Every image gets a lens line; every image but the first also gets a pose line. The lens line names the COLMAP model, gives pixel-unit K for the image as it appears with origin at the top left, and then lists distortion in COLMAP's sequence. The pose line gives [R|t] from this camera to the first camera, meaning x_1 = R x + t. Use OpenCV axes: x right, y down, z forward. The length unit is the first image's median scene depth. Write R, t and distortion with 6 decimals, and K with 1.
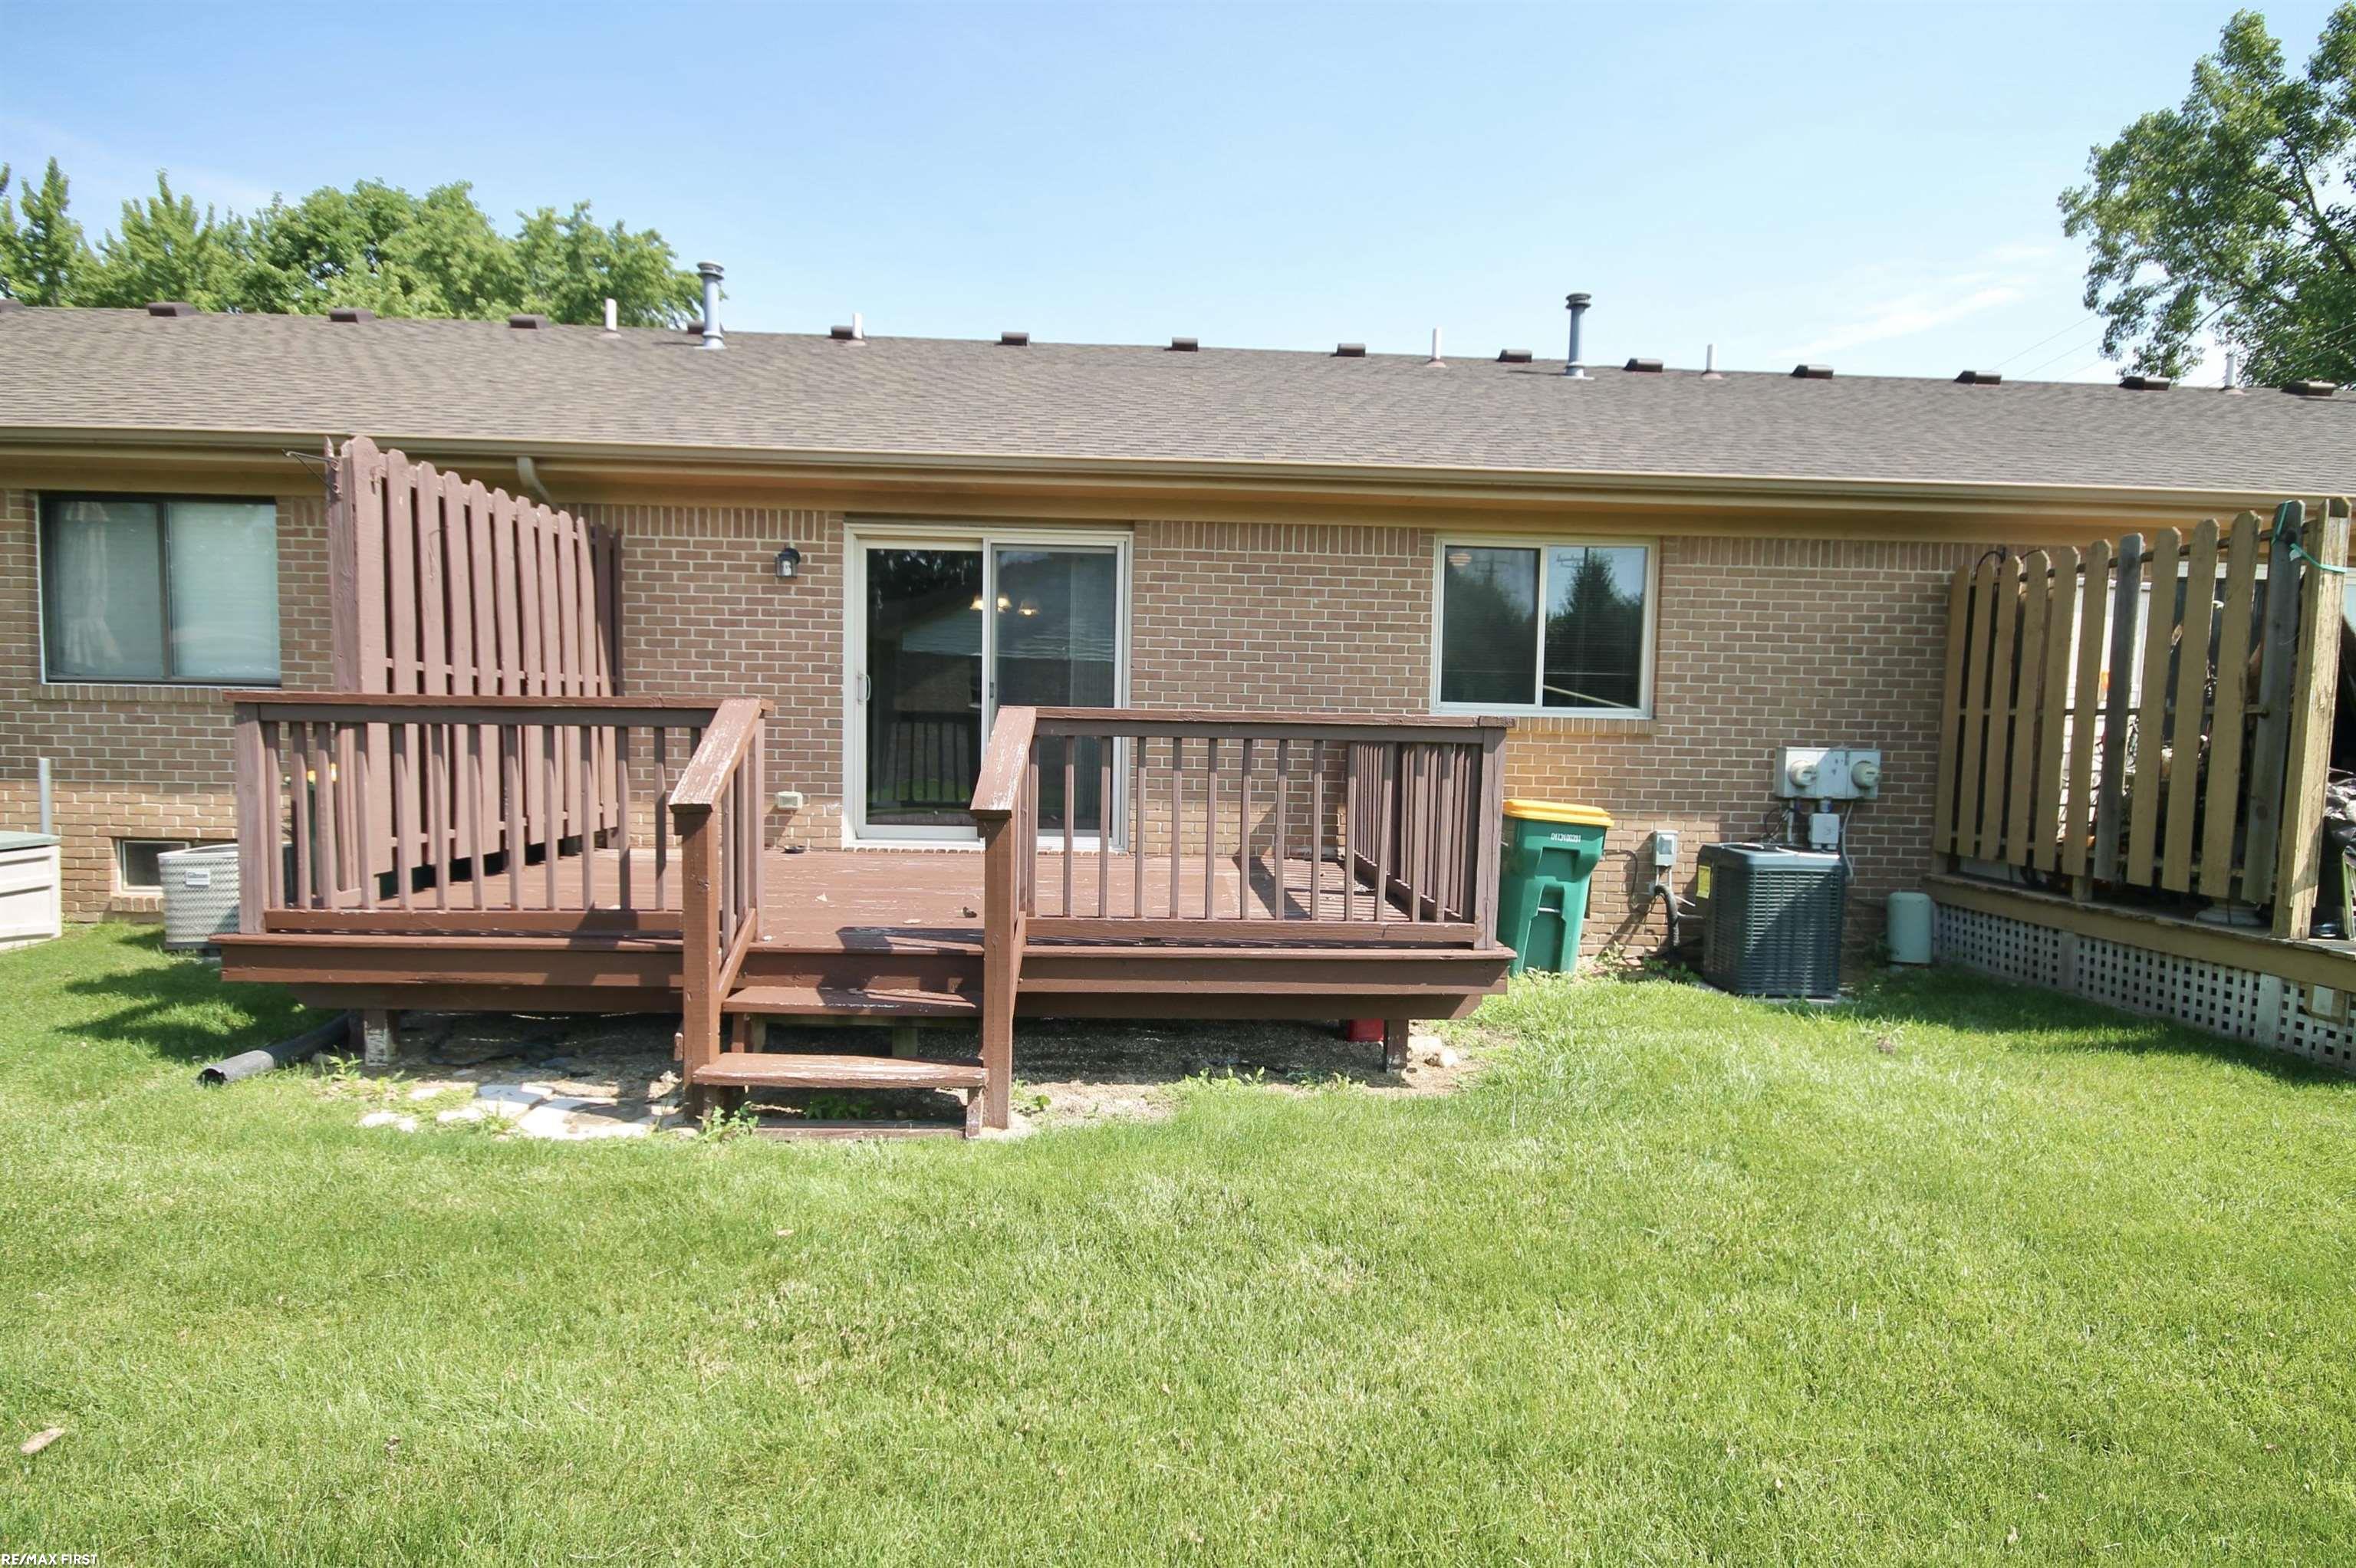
lens RADIAL K [[1117.6, 0, 1190.2], [0, 1117.6, 798.5], [0, 0, 1]] dist [-0.003371, 0.004433]
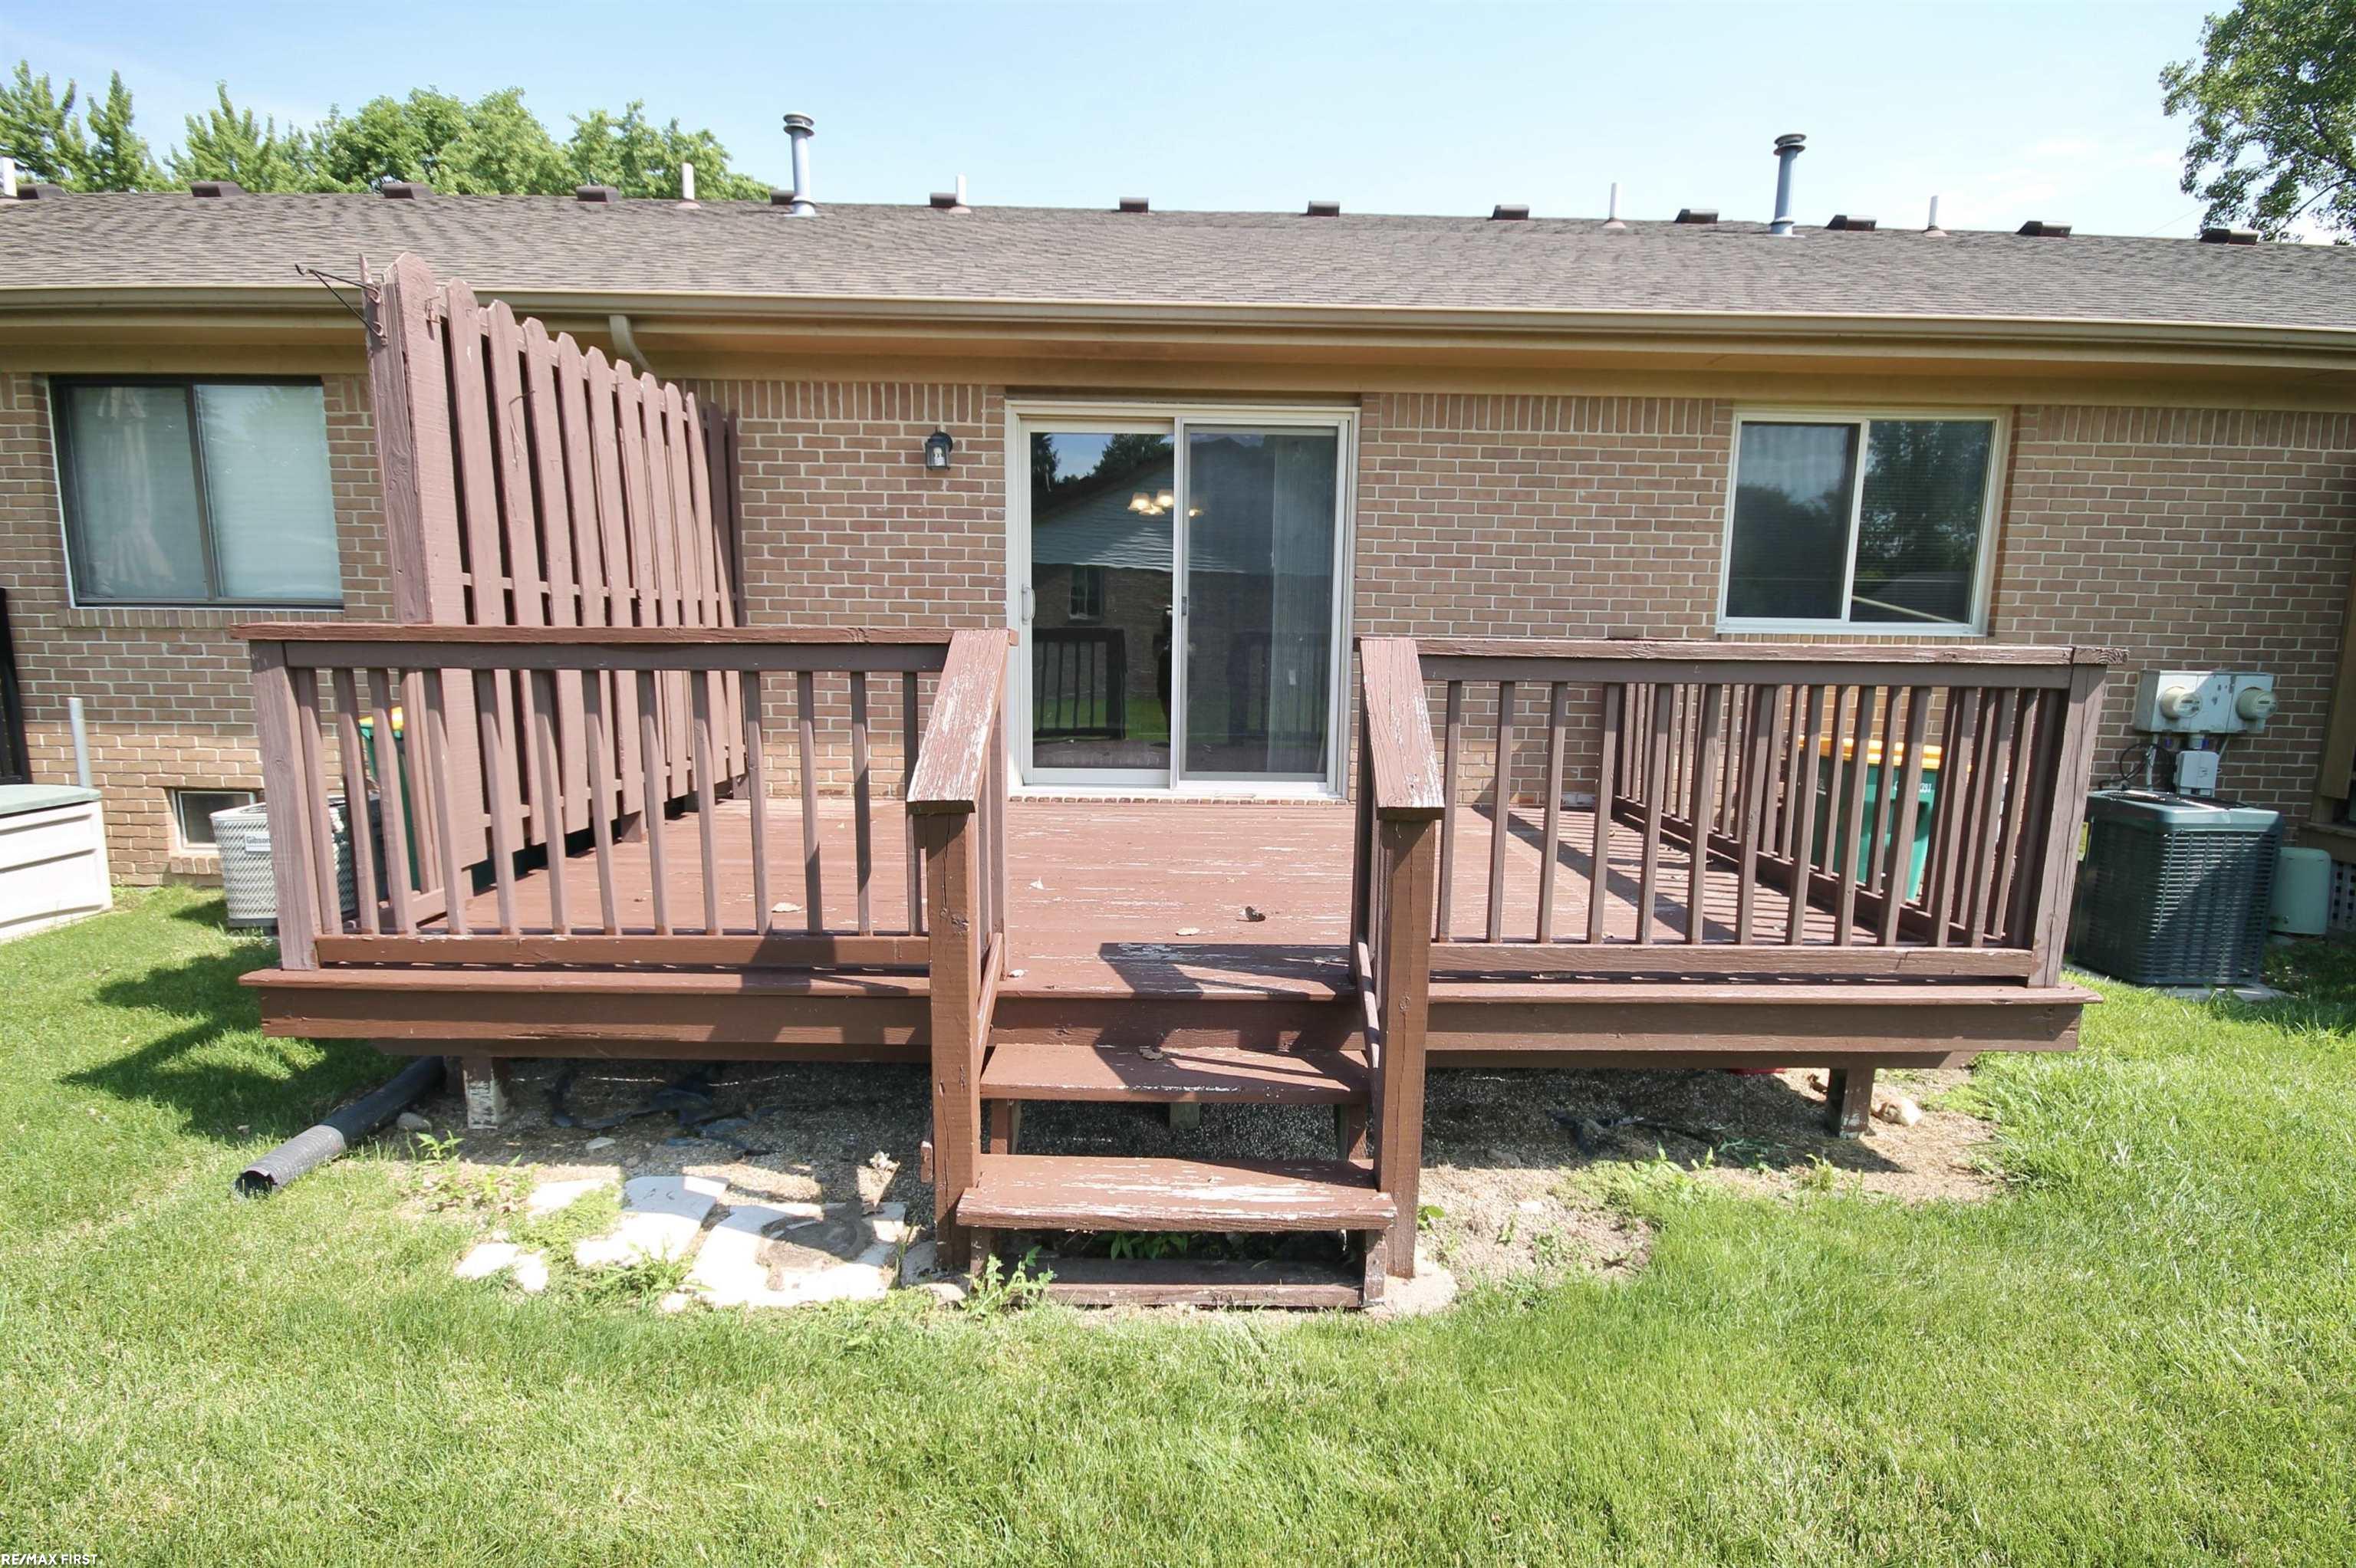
lens RADIAL K [[1032.0, 0, 1178.0], [0, 1032.0, 784.0], [0, 0, 1]] dist [-0.003926, 0.000428]
pose [[0.999641, -0.002277, -0.026680, -0.164458], [0.004460, 0.996618, 0.082055, -0.028965], [0.026403, -0.082145, 0.996271, 0.231867]]
